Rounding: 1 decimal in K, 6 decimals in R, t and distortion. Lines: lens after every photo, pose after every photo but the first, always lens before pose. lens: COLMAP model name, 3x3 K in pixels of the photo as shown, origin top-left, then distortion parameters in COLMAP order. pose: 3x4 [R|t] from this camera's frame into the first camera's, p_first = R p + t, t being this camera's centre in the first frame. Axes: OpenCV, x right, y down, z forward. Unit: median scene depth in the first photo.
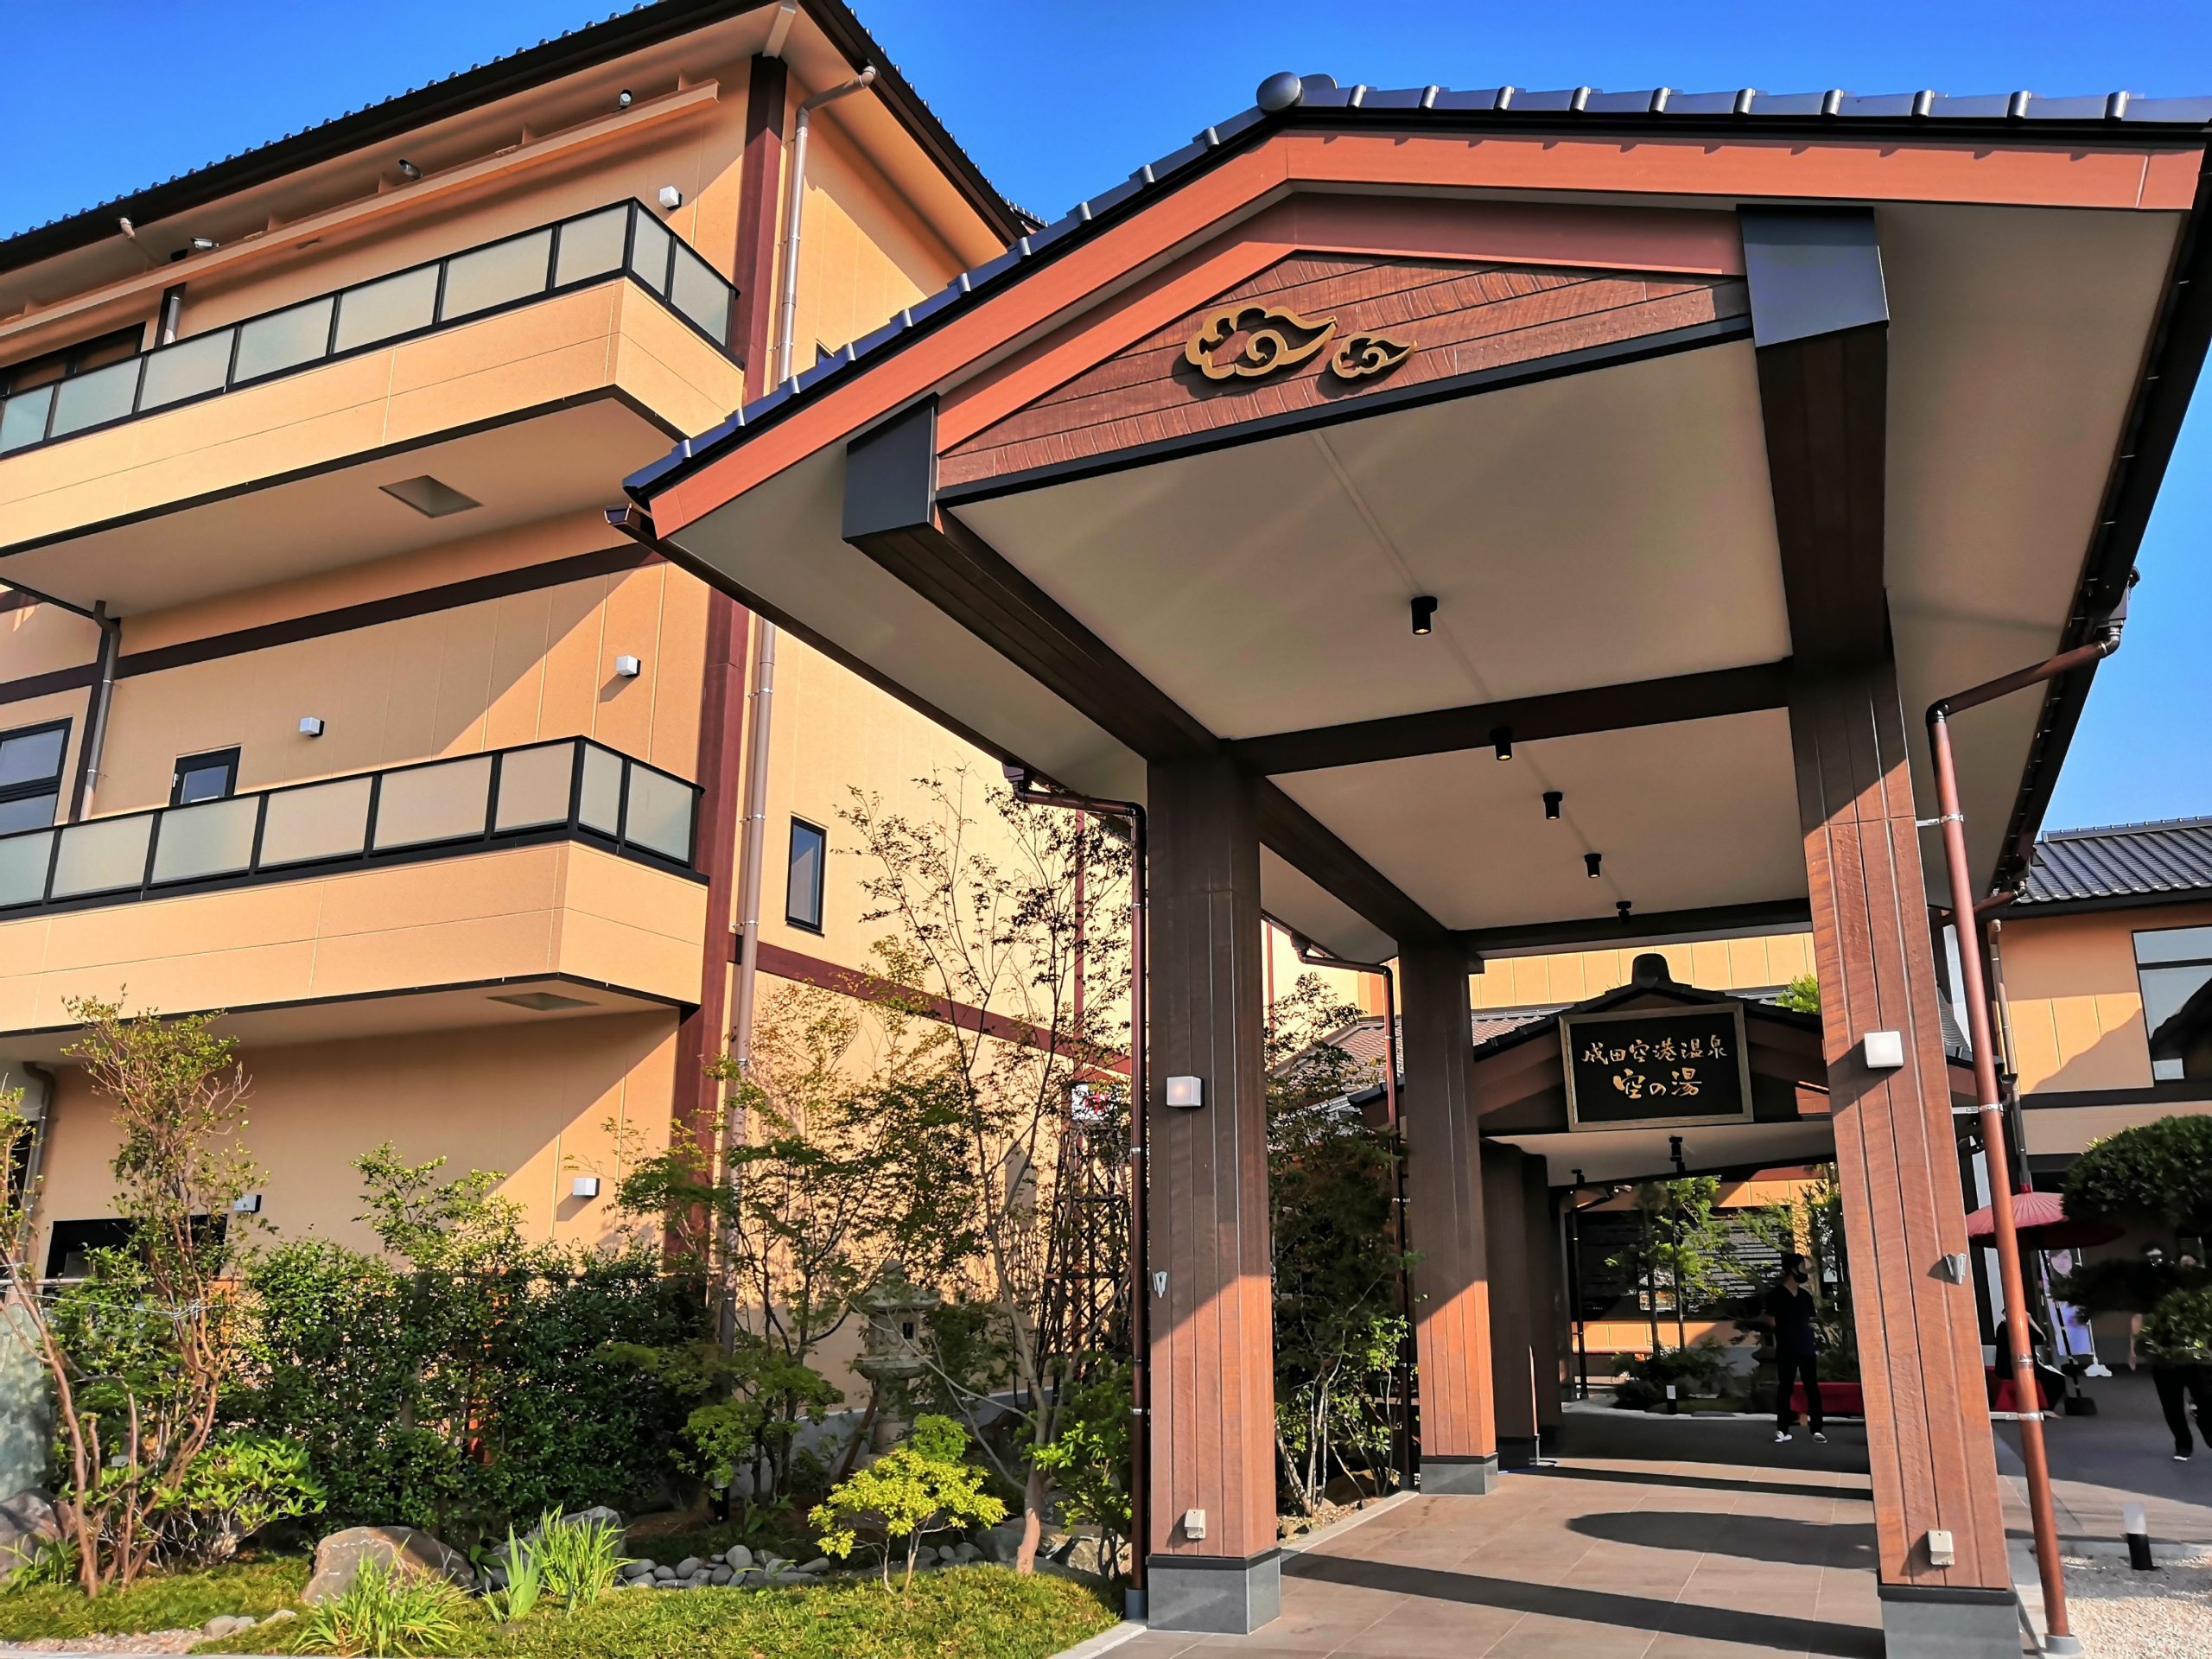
lens RADIAL K [[1697.7, 0, 1106.0], [0, 1697.7, 829.5], [0, 0, 1]] dist [0.000824, -0.032376]
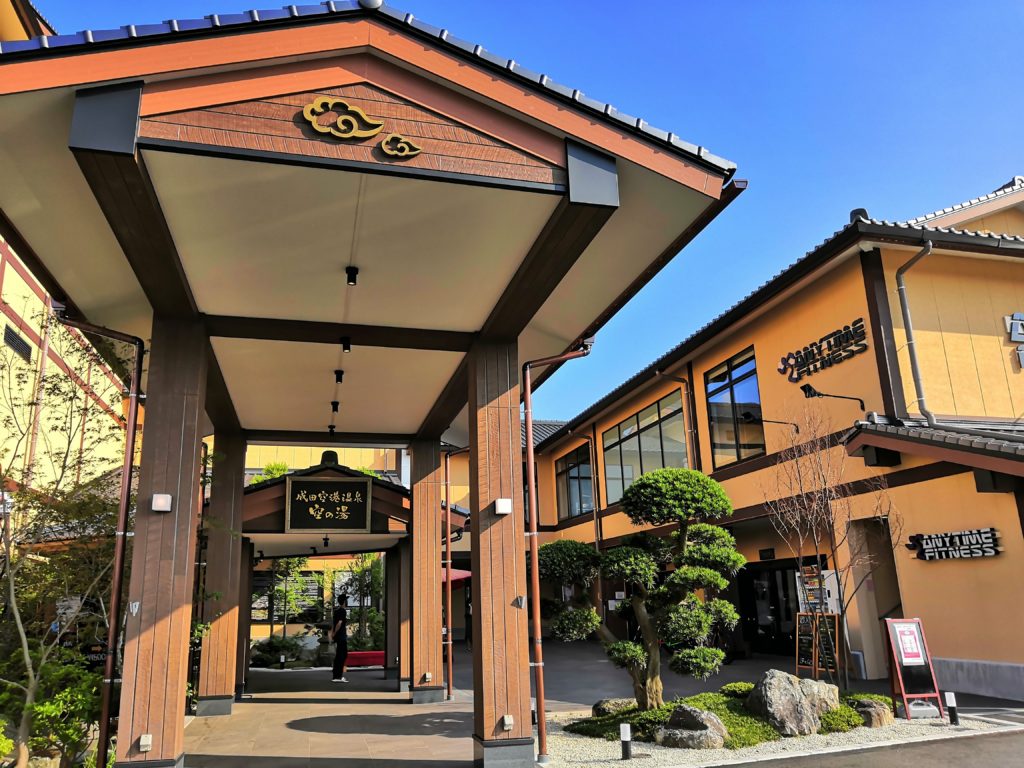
lens RADIAL K [[807.0, 0, 512.0], [0, 807.0, 384.0], [0, 0, 1]] dist [0.005936, -0.041766]
pose [[0.792230, 0.159068, 0.589125, -0.192929], [-0.155023, 0.986218, -0.057818, 0.024549], [-0.590202, -0.045523, 0.805971, 0.102176]]
